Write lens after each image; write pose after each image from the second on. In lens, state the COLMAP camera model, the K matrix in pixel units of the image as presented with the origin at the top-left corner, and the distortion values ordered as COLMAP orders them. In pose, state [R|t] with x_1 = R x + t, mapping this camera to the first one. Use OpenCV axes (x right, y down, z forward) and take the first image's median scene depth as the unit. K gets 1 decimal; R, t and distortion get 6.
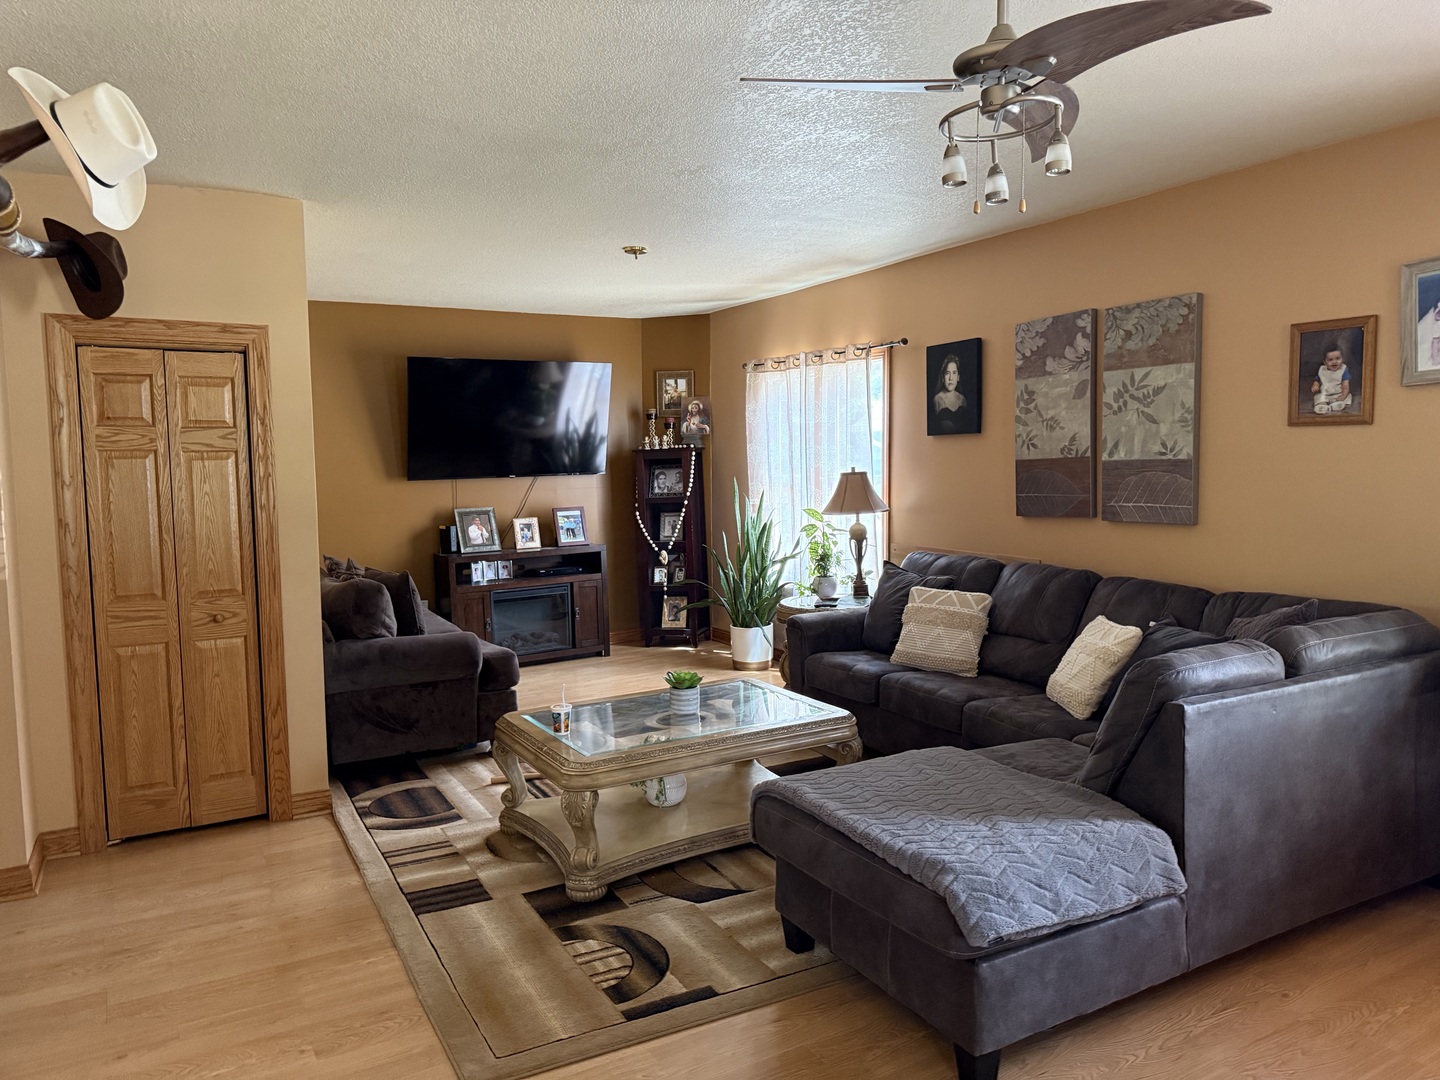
lens RADIAL K [[991.3, 0, 720.2], [0, 991.3, 540.4], [0, 0, 1]] dist [0.015973, -0.033859]
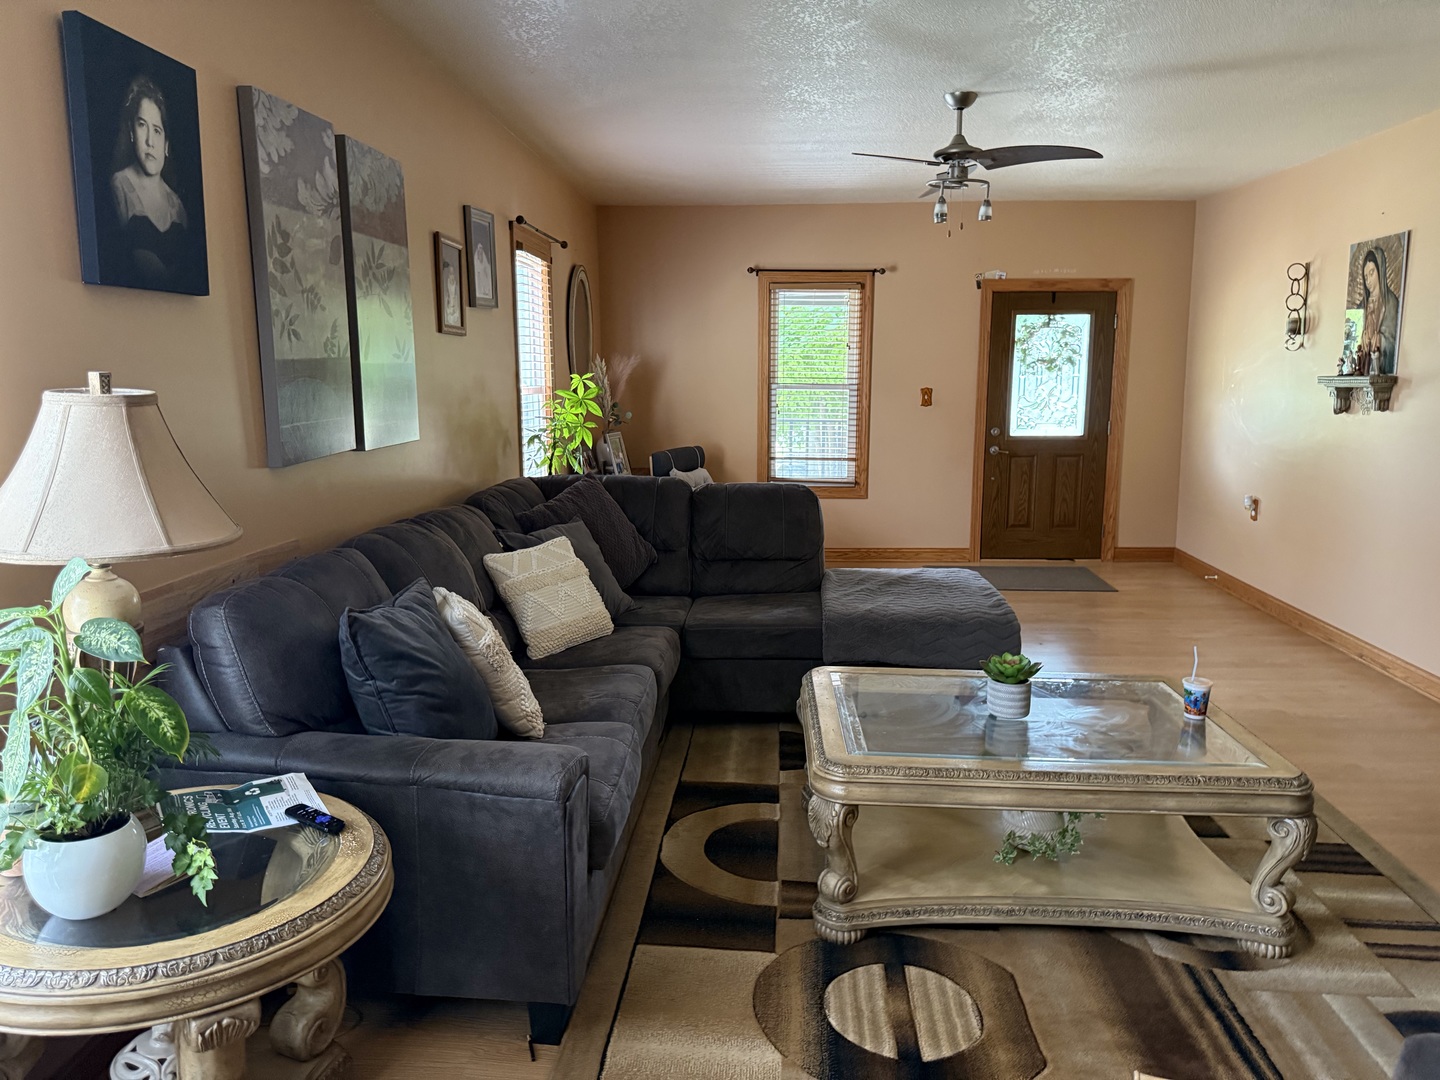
lens RADIAL K [[991.3, 0, 722.1], [0, 991.3, 535.9], [0, 0, 1]] dist [0.015973, -0.033859]
pose [[-0.843421, -0.079617, 0.531321, -0.184769], [0.049395, 0.973279, 0.224252, -0.097541], [-0.534978, 0.215383, -0.816951, 1.334291]]
